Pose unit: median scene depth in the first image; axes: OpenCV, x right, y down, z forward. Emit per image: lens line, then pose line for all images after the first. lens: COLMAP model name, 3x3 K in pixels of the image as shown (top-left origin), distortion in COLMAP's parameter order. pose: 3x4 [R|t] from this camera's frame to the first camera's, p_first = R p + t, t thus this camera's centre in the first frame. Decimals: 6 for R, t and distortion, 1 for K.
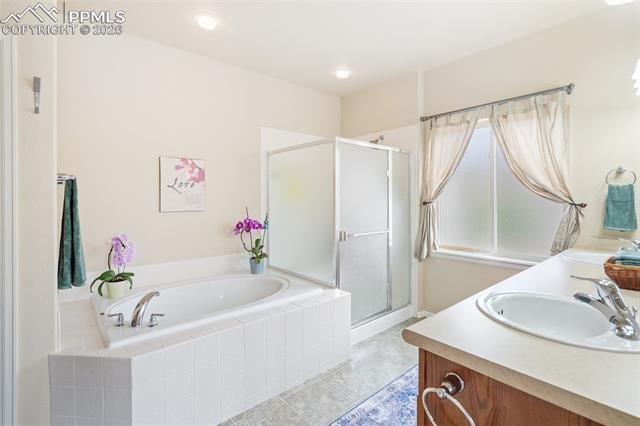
lens RADIAL K [[296.3, 0, 313.1], [0, 296.3, 200.3], [0, 0, 1]] dist [-0.004401, 0.002895]
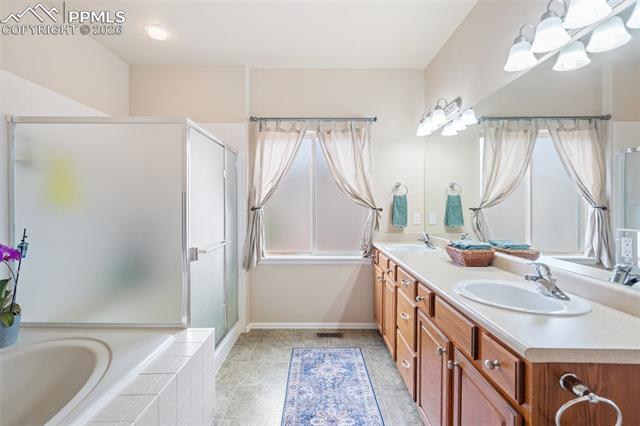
lens RADIAL K [[296.3, 0, 319.6], [0, 296.3, 208.1], [0, 0, 1]] dist [-0.004401, 0.002895]
pose [[0.657913, -0.005850, 0.753071, -0.217959], [0.000613, 0.999974, 0.007233, 0.000738], [-0.753093, -0.004297, 0.657899, 0.247211]]
